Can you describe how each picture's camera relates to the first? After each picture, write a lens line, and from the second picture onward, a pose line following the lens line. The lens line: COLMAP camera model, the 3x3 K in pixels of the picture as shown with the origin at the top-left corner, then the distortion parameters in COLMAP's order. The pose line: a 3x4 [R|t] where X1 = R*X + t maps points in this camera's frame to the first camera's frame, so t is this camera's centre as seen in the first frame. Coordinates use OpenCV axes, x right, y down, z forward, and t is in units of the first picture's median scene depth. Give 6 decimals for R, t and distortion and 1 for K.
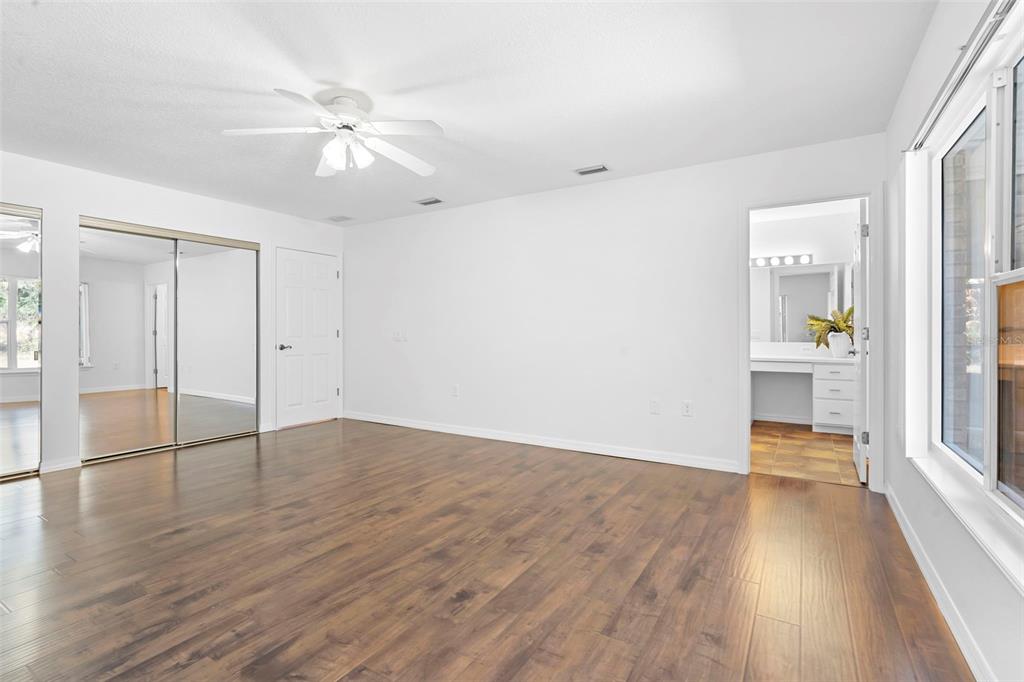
lens RADIAL K [[486.8, 0, 511.4], [0, 486.8, 335.4], [0, 0, 1]] dist [-0.015113, 0.001967]
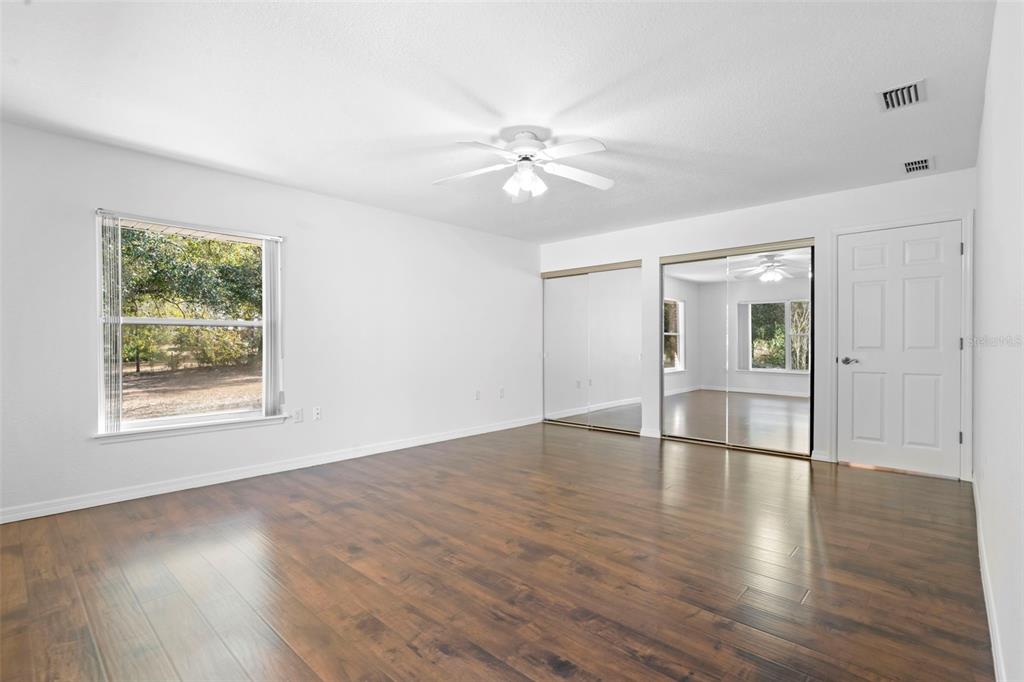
lens RADIAL K [[486.8, 0, 519.0], [0, 486.8, 349.8], [0, 0, 1]] dist [-0.015113, 0.001967]
pose [[-0.197269, 0.020790, -0.980129, 0.753606], [-0.005993, 0.999731, 0.022412, -0.014344], [0.980331, 0.010295, -0.197091, 1.190343]]
